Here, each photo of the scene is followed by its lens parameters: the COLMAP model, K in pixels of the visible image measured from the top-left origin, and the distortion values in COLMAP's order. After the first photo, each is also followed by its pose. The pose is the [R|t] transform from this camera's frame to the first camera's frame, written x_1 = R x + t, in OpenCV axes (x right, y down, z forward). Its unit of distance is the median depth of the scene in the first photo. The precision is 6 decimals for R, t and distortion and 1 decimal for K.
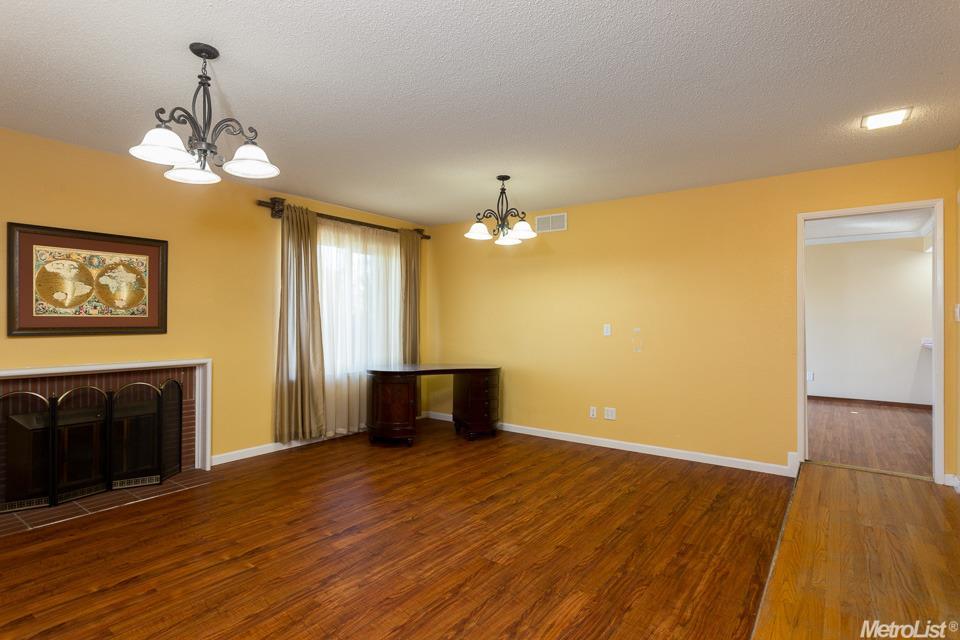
lens RADIAL K [[488.5, 0, 469.8], [0, 488.5, 319.6], [0, 0, 1]] dist [-0.003833, 0.004154]
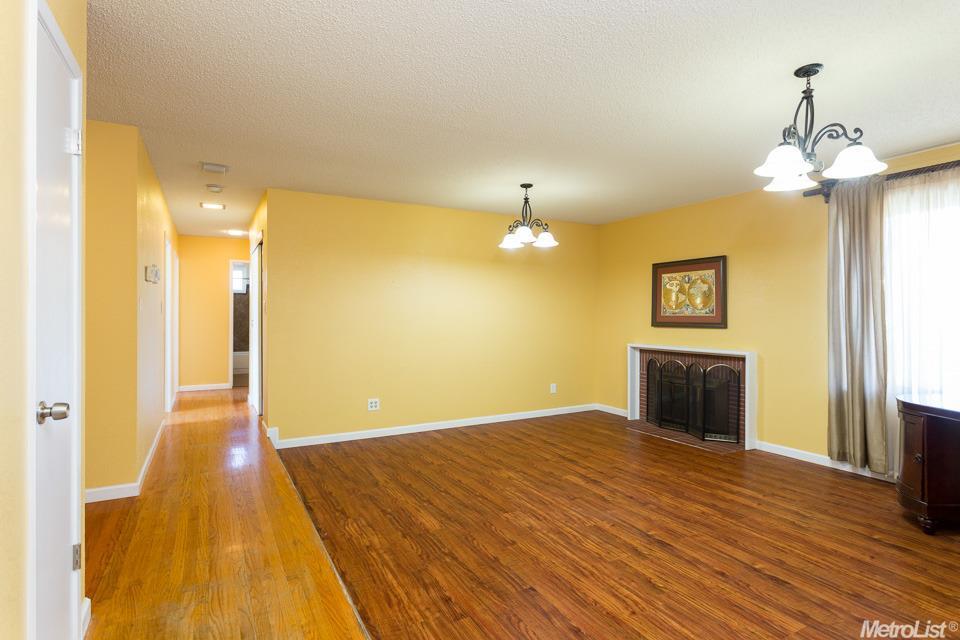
lens RADIAL K [[488.5, 0, 487.5], [0, 488.5, 314.7], [0, 0, 1]] dist [-0.003833, 0.004154]
pose [[-0.391827, -0.004869, -0.920026, 0.867985], [0.000337, 0.999985, -0.005436, -0.000608], [0.920039, -0.002440, -0.391820, 1.029166]]
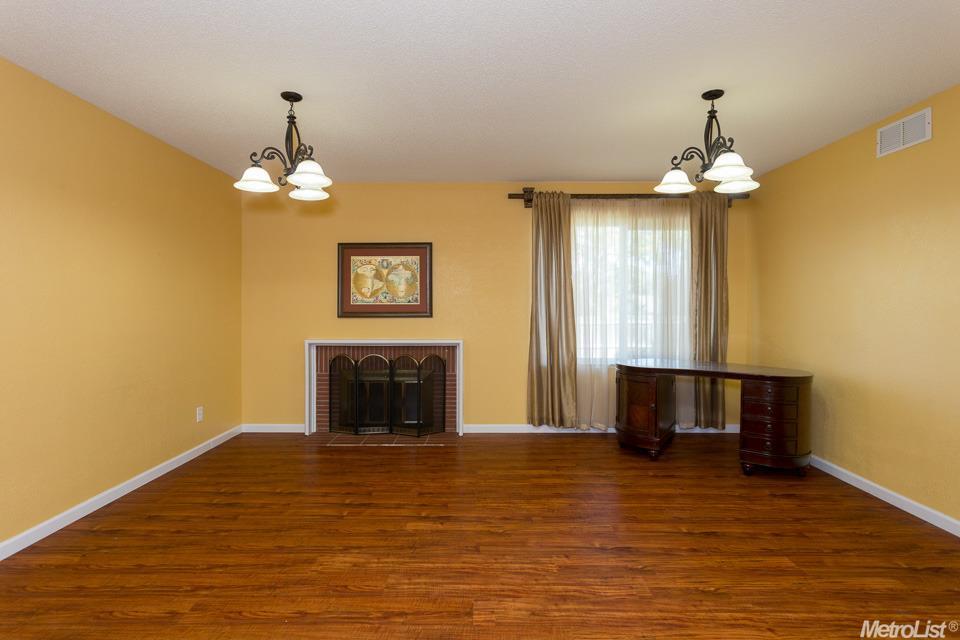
lens RADIAL K [[488.5, 0, 478.5], [0, 488.5, 310.2], [0, 0, 1]] dist [-0.003833, 0.004154]
pose [[0.602179, 0.001758, -0.798359, 0.485592], [0.004805, 0.999971, 0.005826, 0.003736], [0.798347, -0.007345, 0.602153, 0.385537]]
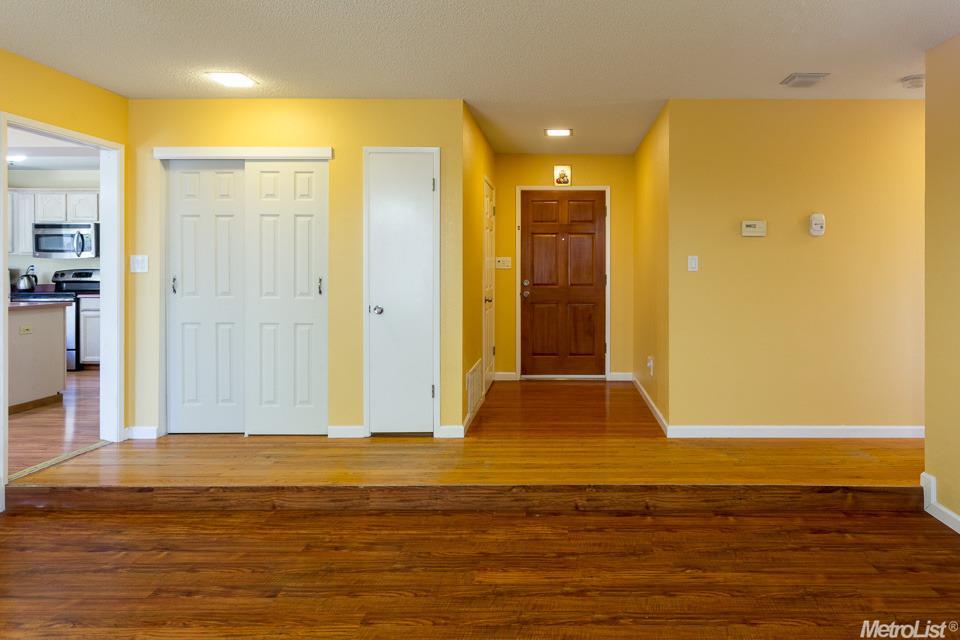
lens RADIAL K [[581.2, 0, 561.1], [0, 581.2, 268.8], [0, 0, 1]] dist [0.004186, -0.003123]
pose [[-0.605451, -0.008018, 0.795842, -0.460214], [-0.008865, 0.999955, 0.003330, -0.015955], [-0.795833, -0.005039, -0.605495, 0.970503]]
